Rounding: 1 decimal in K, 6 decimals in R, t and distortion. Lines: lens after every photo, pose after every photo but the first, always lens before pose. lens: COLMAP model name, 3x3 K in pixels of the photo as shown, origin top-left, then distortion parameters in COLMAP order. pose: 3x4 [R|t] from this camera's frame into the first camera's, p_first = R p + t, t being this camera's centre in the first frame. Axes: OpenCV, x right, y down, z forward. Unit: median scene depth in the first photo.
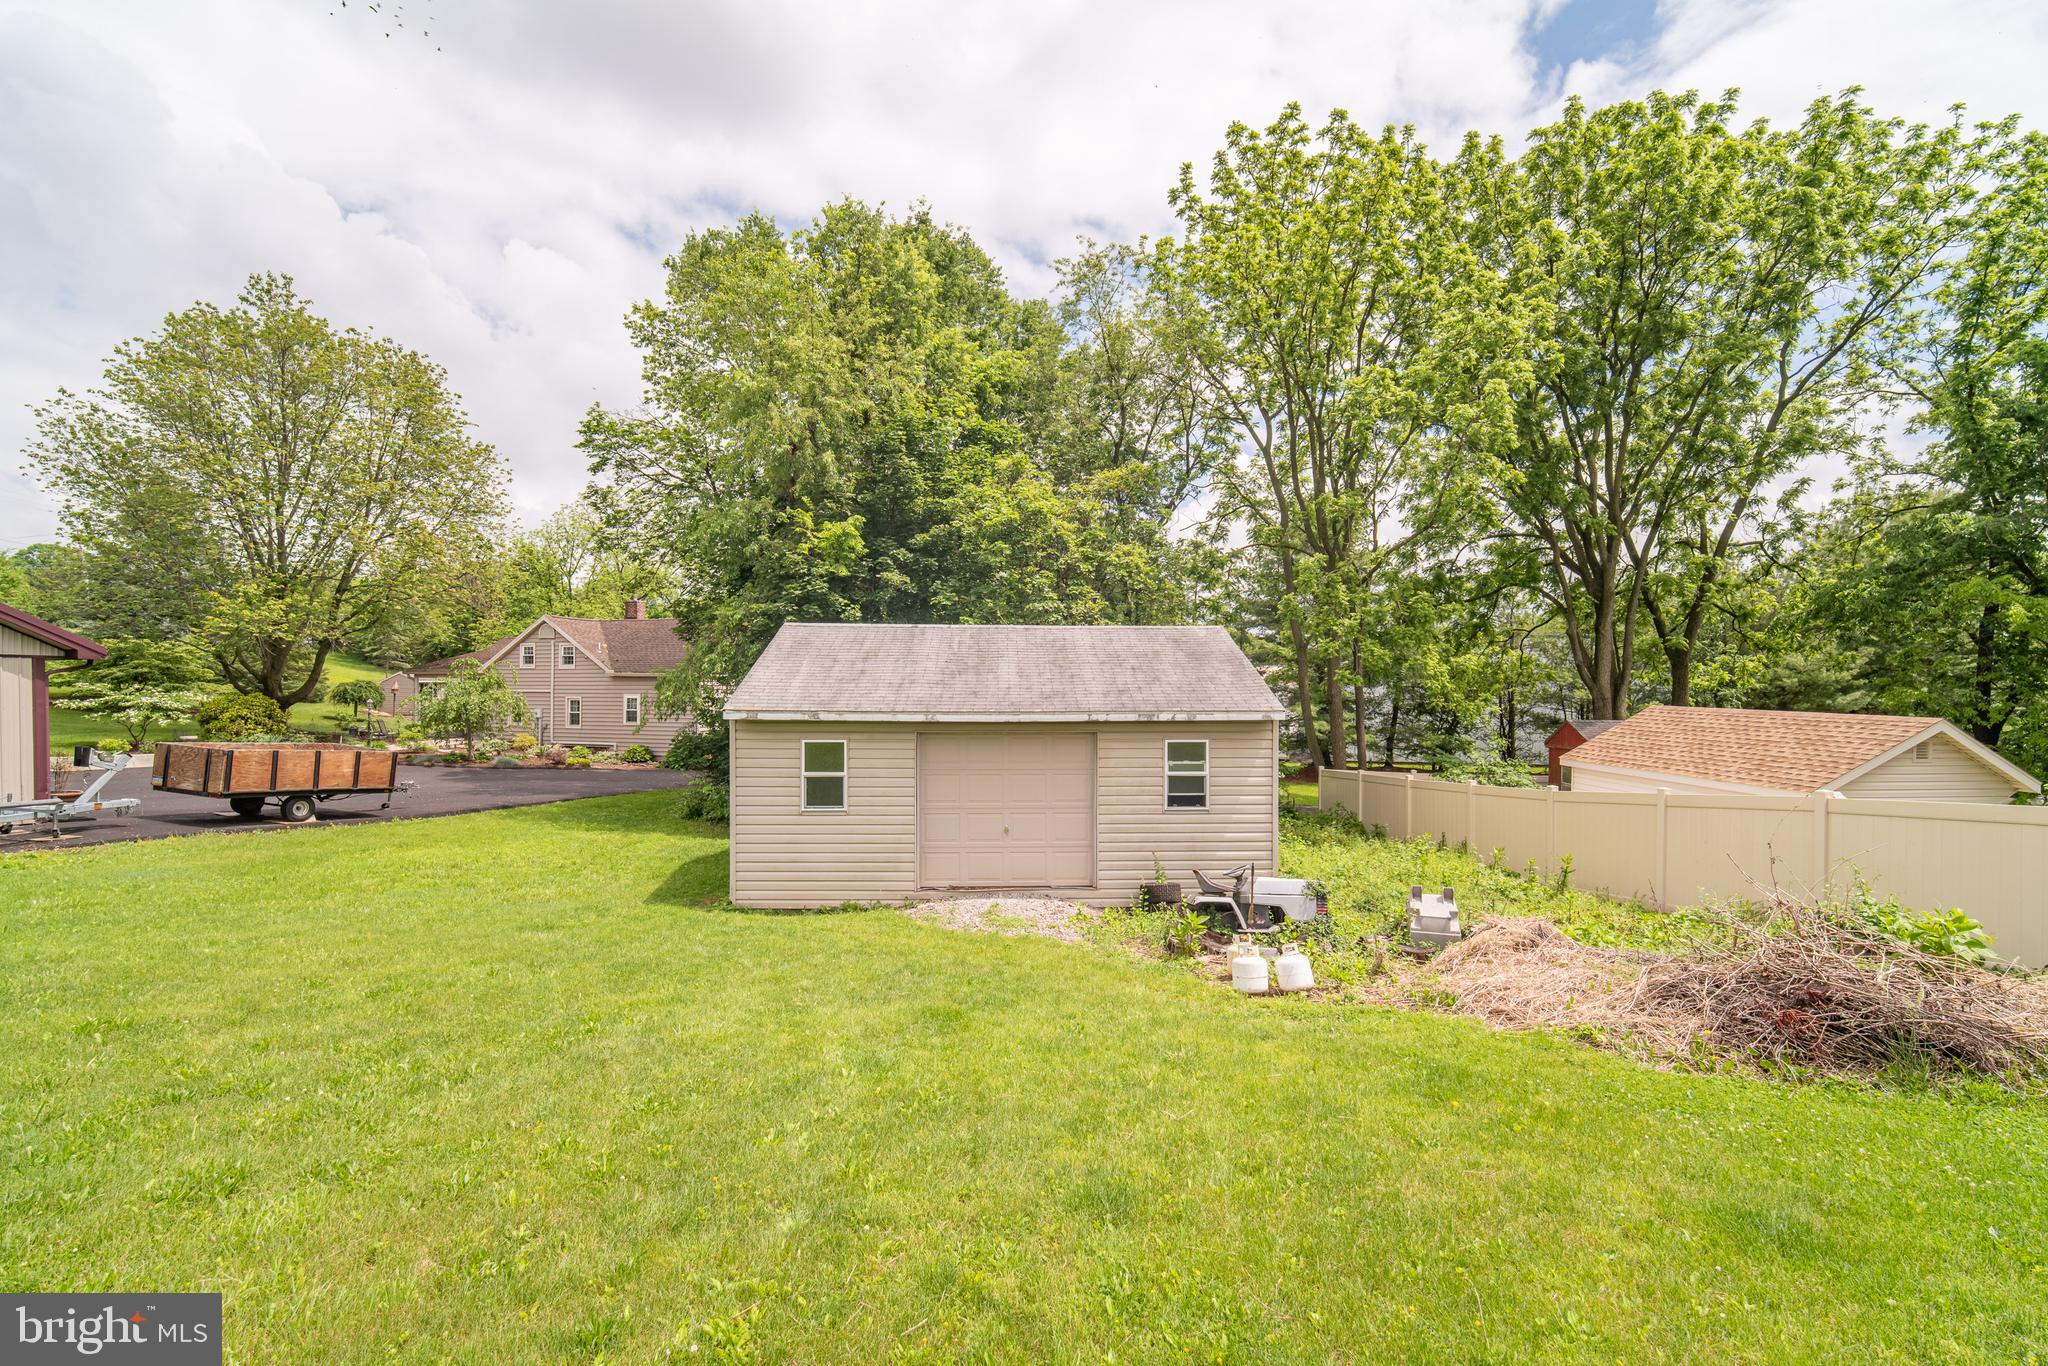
lens RADIAL K [[899.3, 0, 1027.3], [0, 899.3, 698.6], [0, 0, 1]] dist [-0.007313, 0.000561]
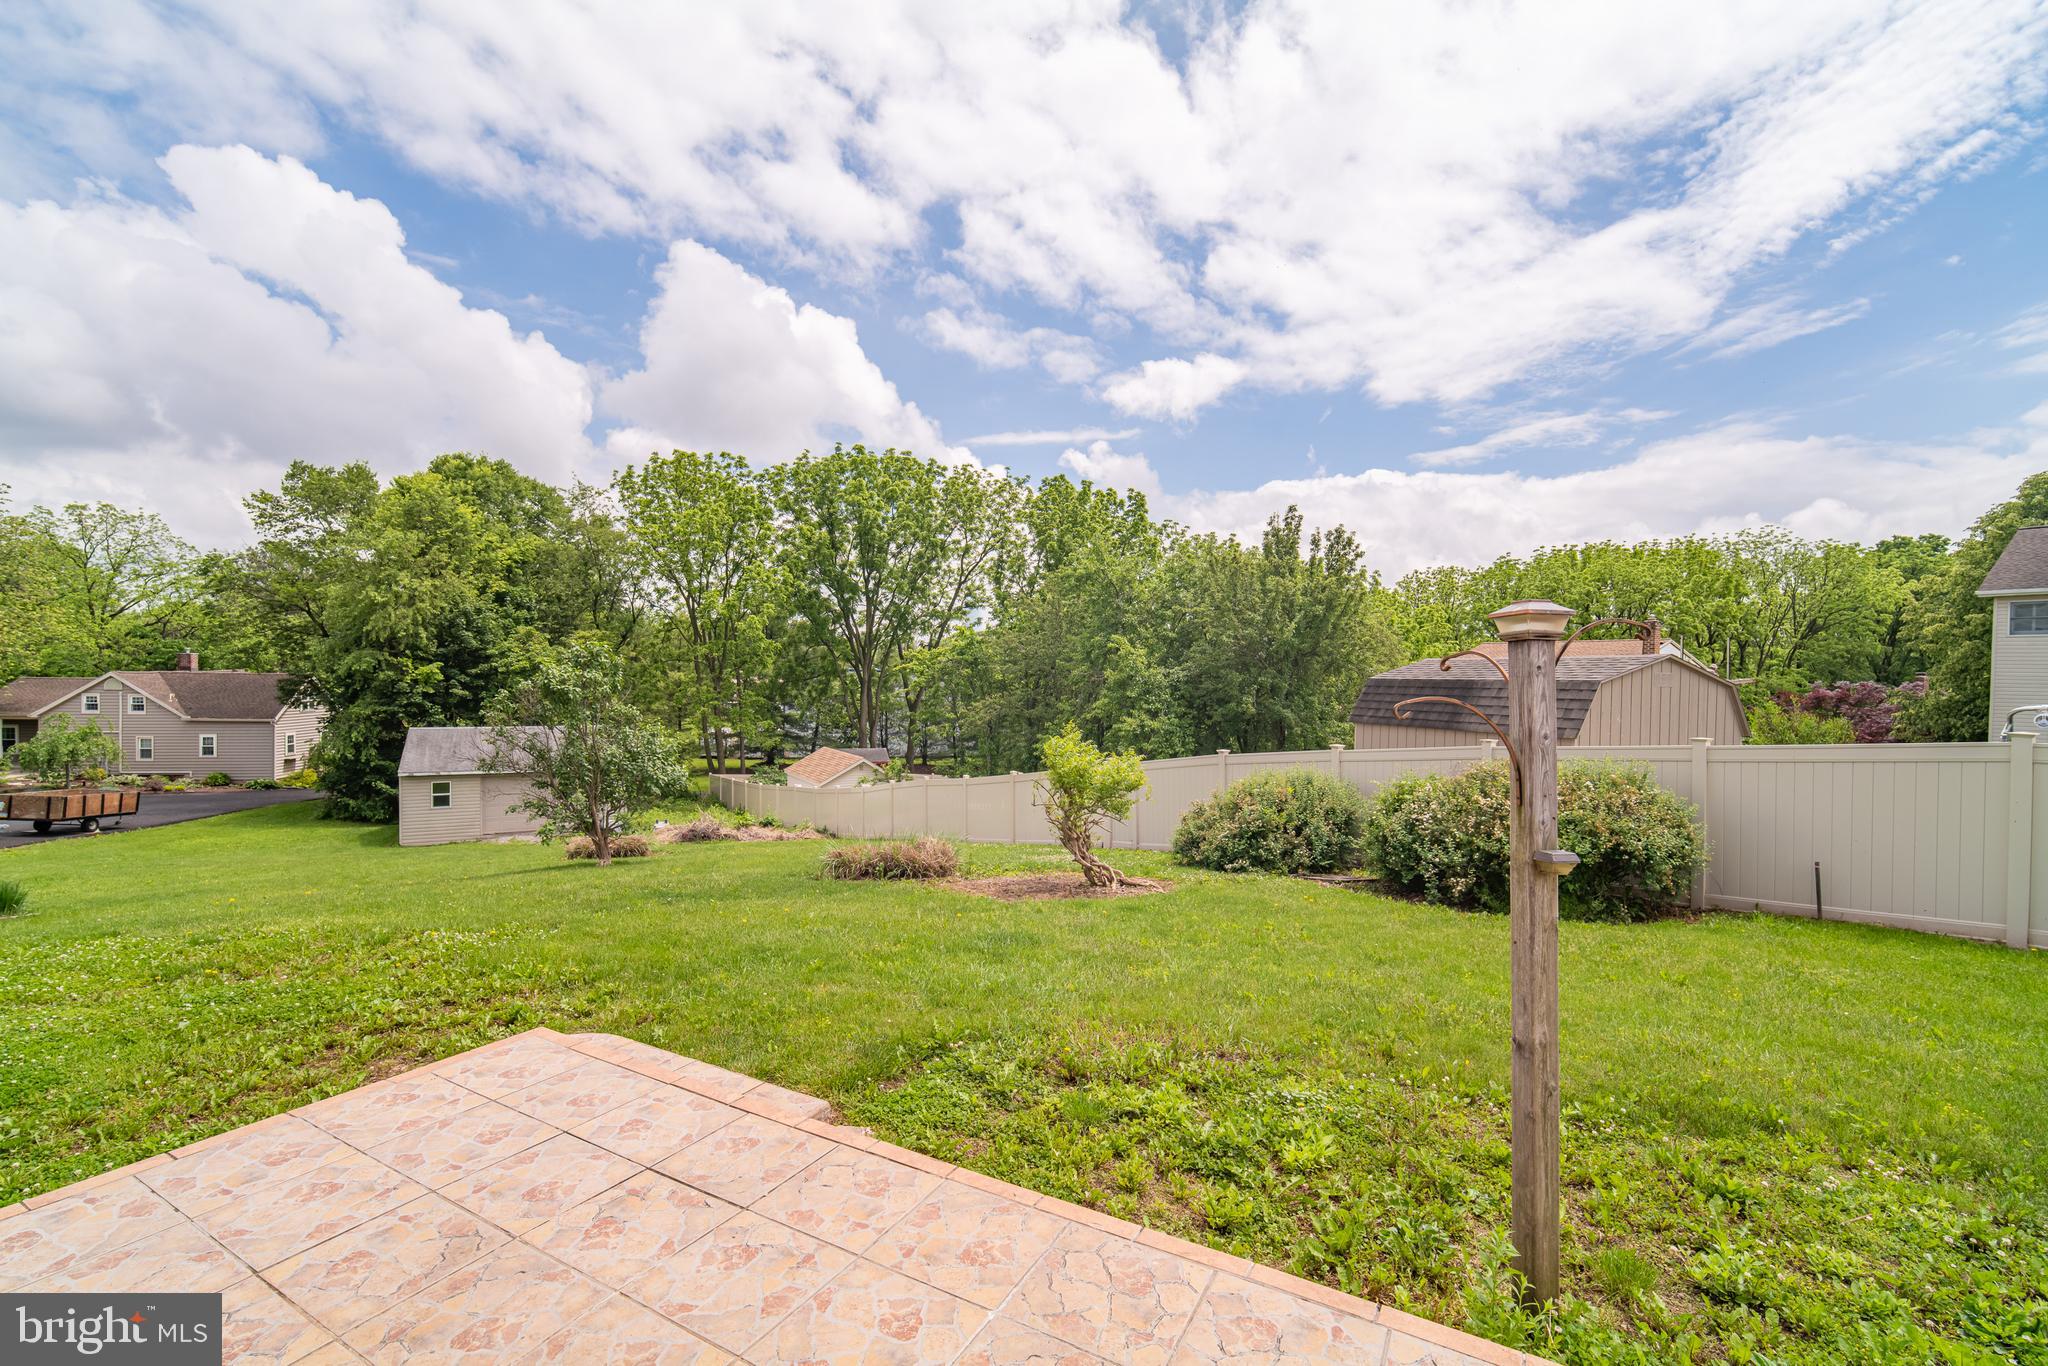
lens RADIAL K [[895.7, 0, 1010.5], [0, 895.7, 700.6], [0, 0, 1]] dist [-0.001978, -0.000395]
pose [[0.899266, -0.006673, 0.437351, 0.085012], [-0.001183, 0.999843, 0.017688, -0.154962], [-0.437400, -0.016423, 0.899117, -1.354197]]
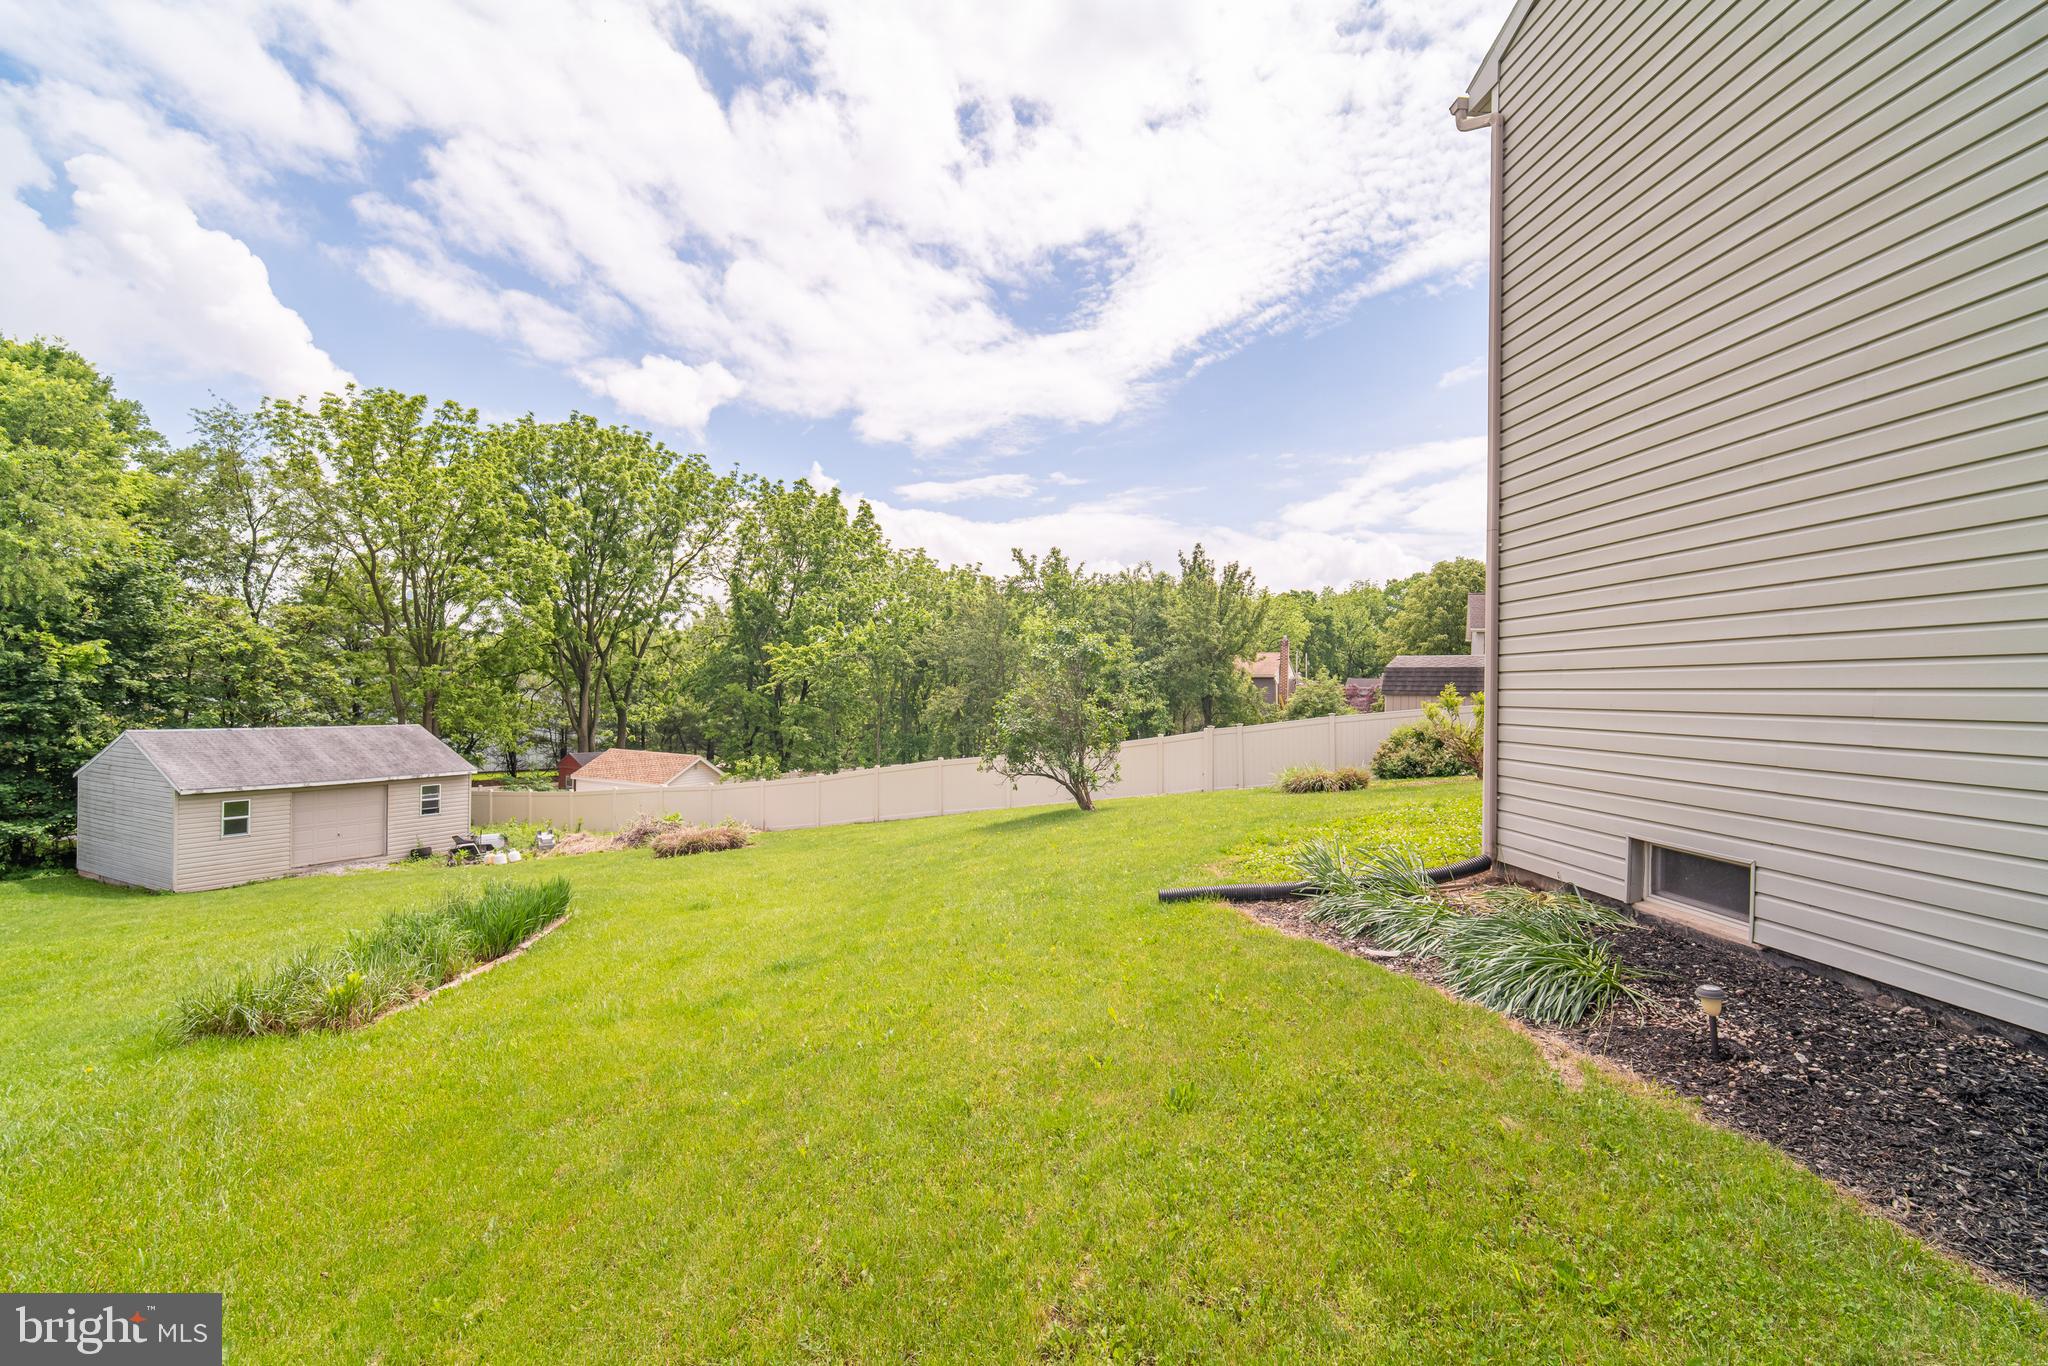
lens RADIAL K [[895.7, 0, 1013.5], [0, 895.7, 671.9], [0, 0, 1]] dist [-0.001978, -0.000395]
pose [[0.505766, 0.023680, 0.862346, -0.674684], [0.000336, 0.999618, -0.027646, -0.114445], [-0.862671, 0.014272, 0.505565, -0.930810]]
